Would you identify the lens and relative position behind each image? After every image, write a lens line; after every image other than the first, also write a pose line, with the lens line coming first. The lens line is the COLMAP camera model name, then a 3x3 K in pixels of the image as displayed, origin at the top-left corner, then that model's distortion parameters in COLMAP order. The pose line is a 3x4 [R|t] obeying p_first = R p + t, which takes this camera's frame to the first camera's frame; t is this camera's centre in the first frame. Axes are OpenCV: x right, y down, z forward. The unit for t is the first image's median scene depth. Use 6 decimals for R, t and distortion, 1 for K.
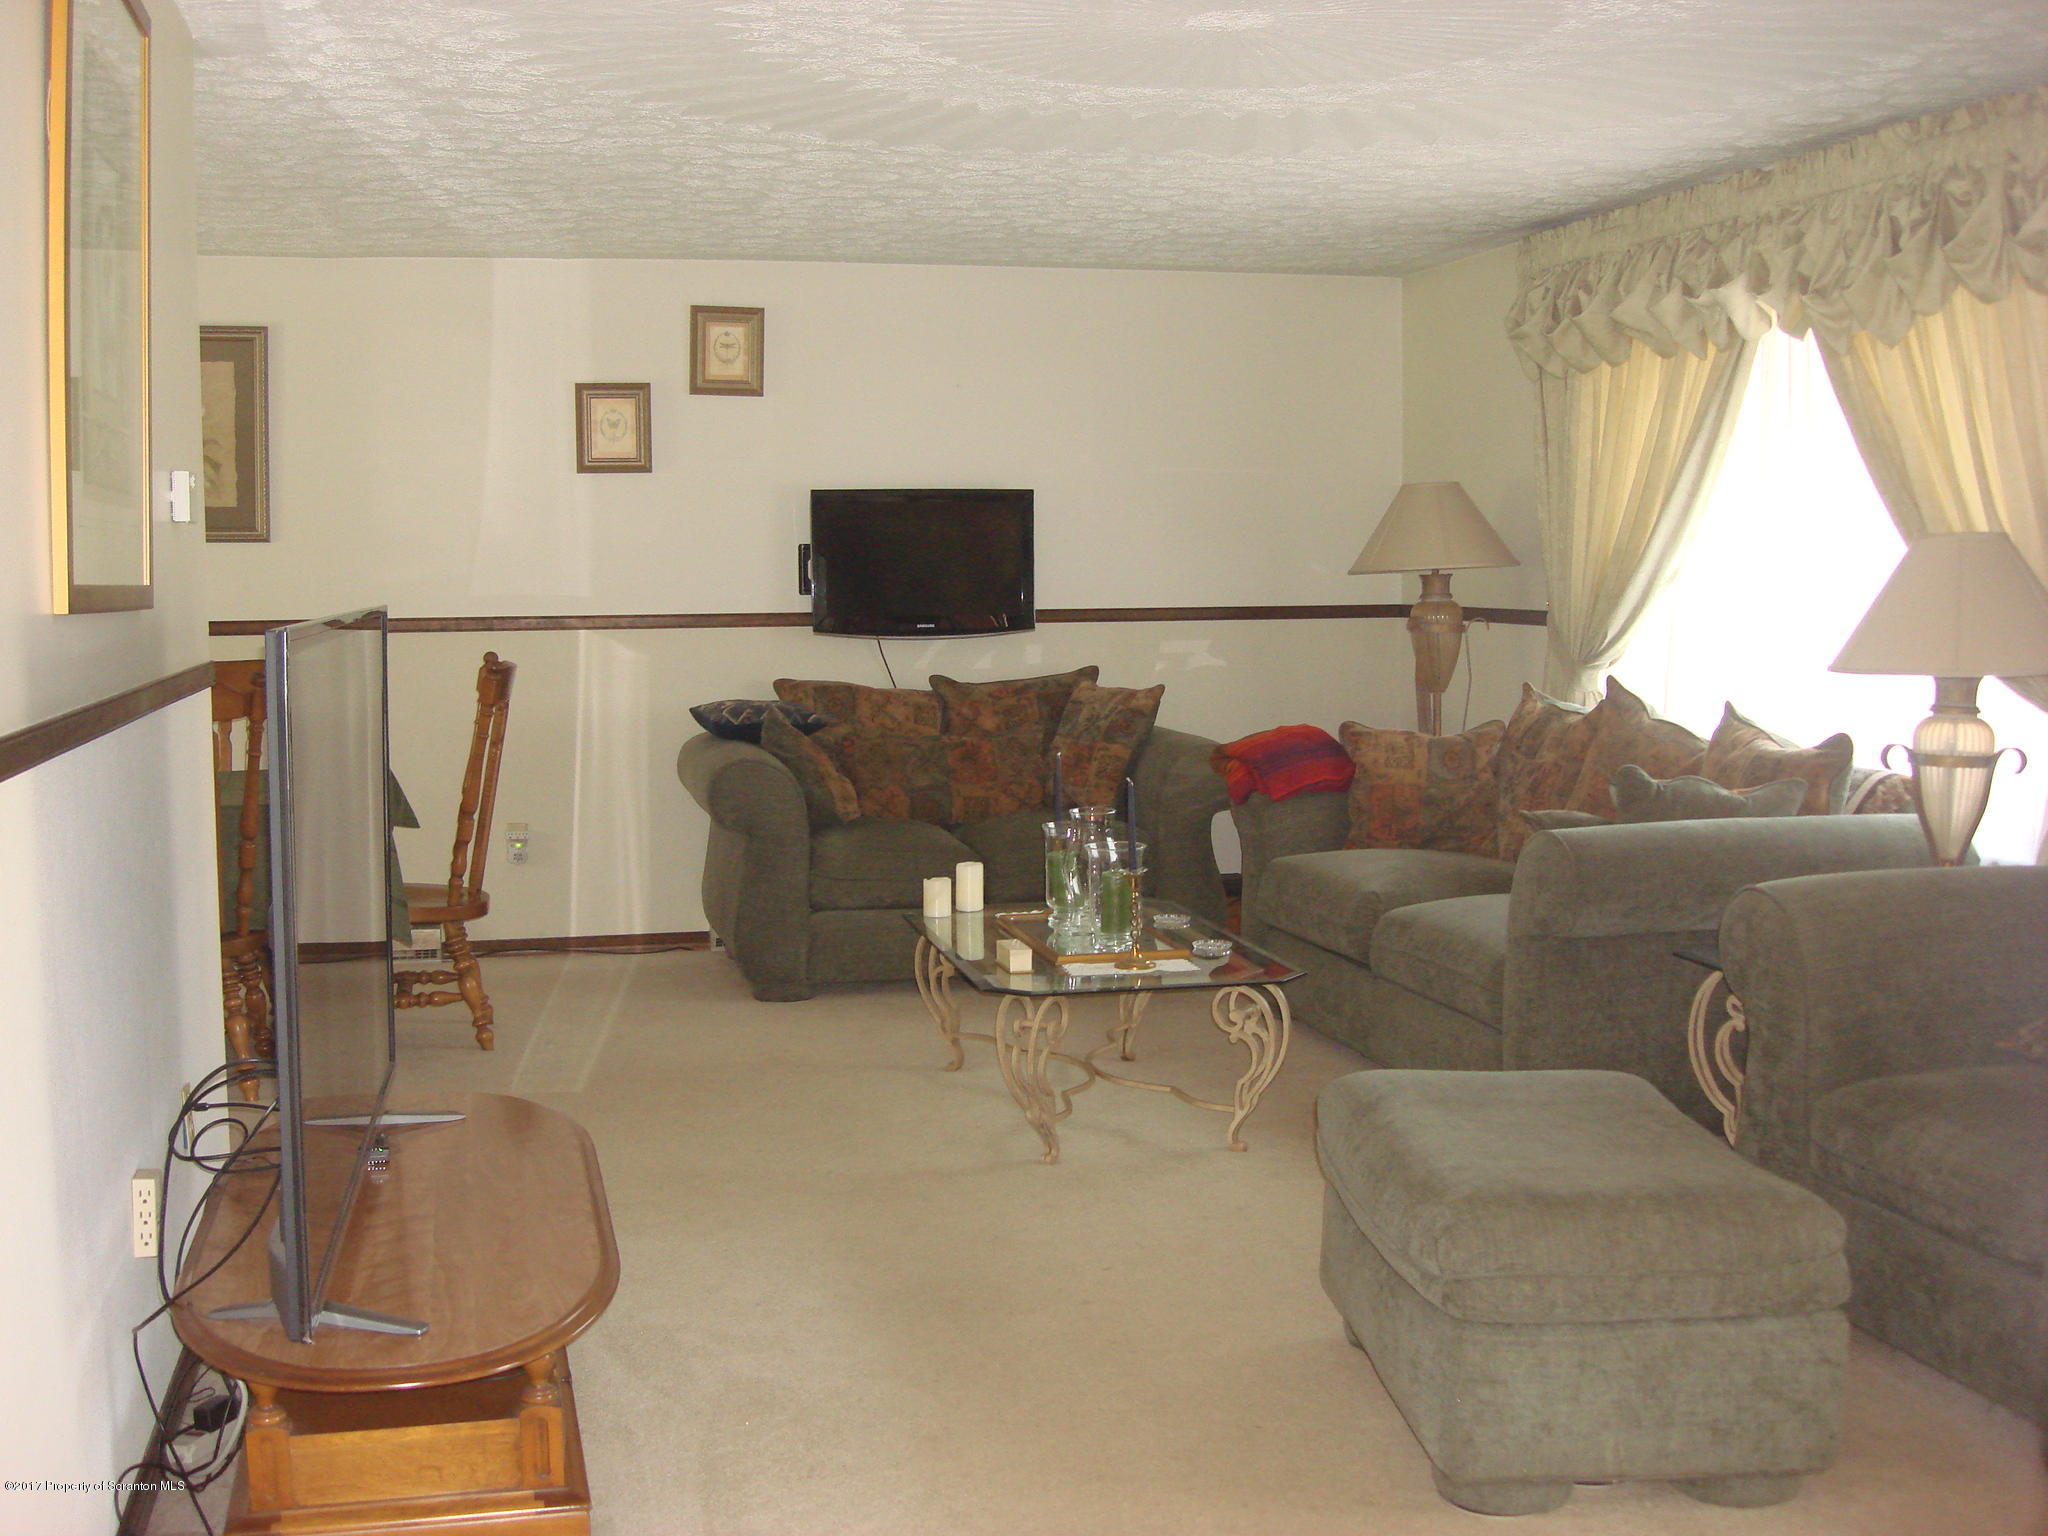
lens RADIAL K [[2281.4, 0, 1018.5], [0, 2281.4, 779.0], [0, 0, 1]] dist [-0.124535, 0.000000]
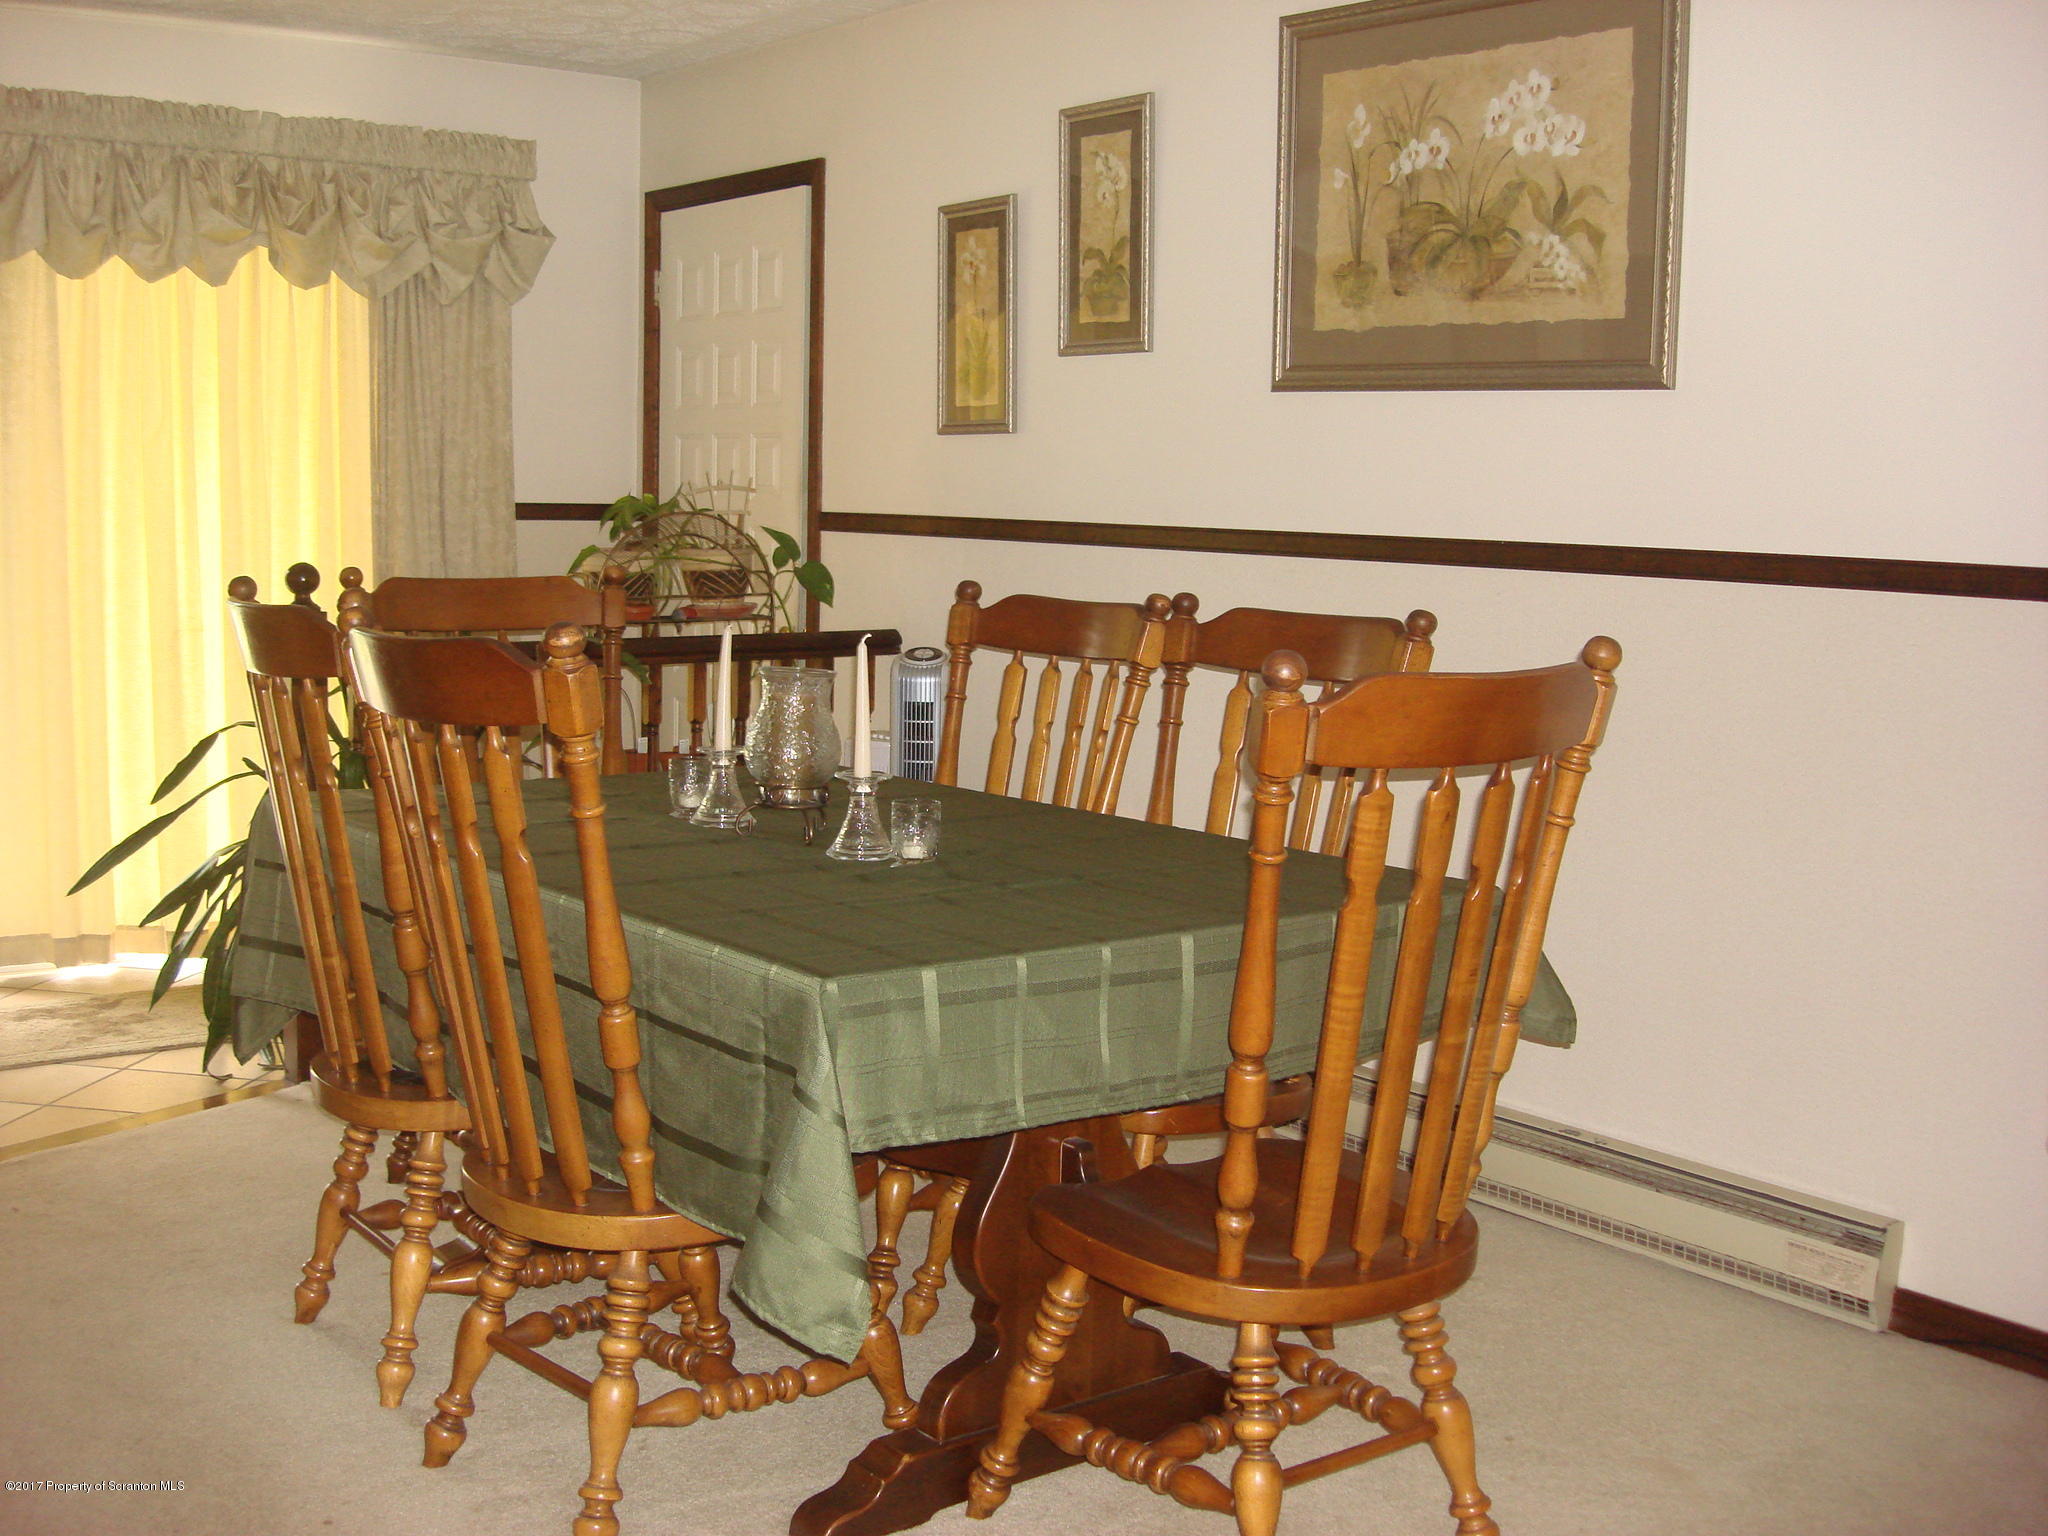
lens RADIAL K [[2281.4, 0, 1026.3], [0, 2281.4, 767.2], [0, 0, 1]] dist [-0.124535, 0.000000]
pose [[0.390053, 0.123931, -0.912414, 0.083144], [-0.109554, 0.990109, 0.087651, -0.061282], [0.914252, 0.065770, 0.399772, 0.814228]]
